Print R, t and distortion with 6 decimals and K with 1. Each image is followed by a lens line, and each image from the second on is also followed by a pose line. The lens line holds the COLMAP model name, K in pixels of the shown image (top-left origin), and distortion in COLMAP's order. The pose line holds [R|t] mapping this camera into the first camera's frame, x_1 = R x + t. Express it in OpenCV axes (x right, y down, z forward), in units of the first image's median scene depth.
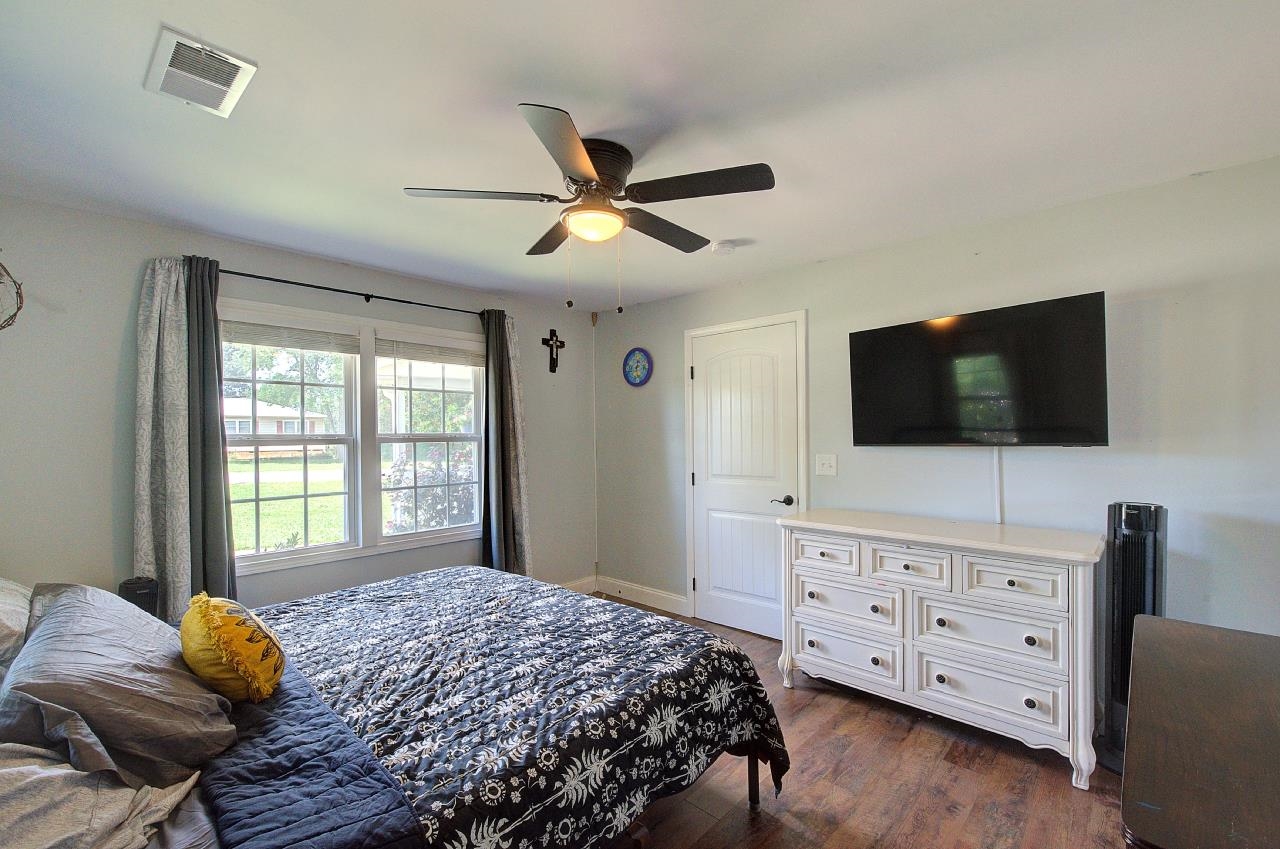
lens RADIAL K [[544.3, 0, 644.4], [0, 544.3, 430.0], [0, 0, 1]] dist [-0.000547, 0.000374]
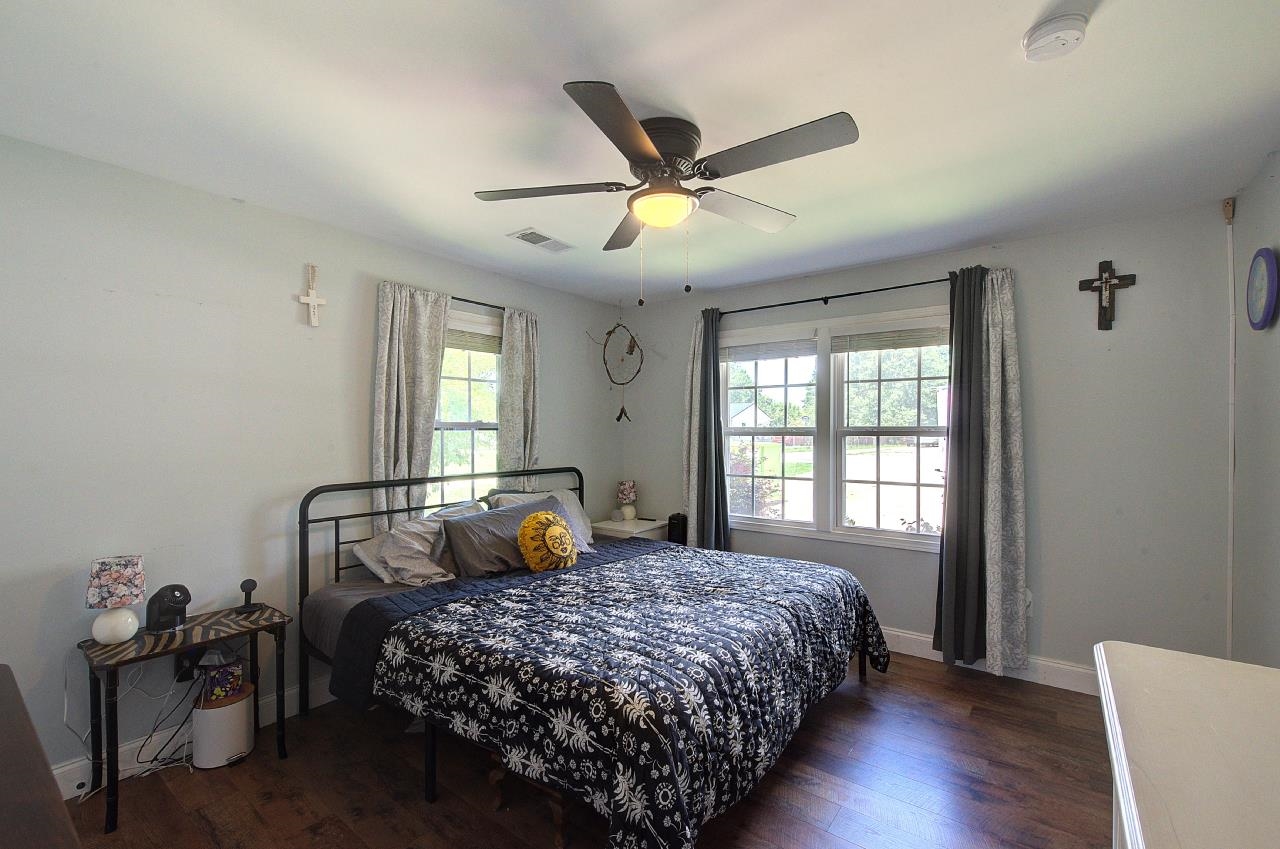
lens RADIAL K [[544.3, 0, 647.3], [0, 544.3, 431.6], [0, 0, 1]] dist [-0.000547, 0.000374]
pose [[0.109758, 0.015042, -0.993844, 0.543722], [0.008119, 0.999839, 0.016029, -0.003957], [0.993925, -0.009828, 0.109618, 0.548248]]
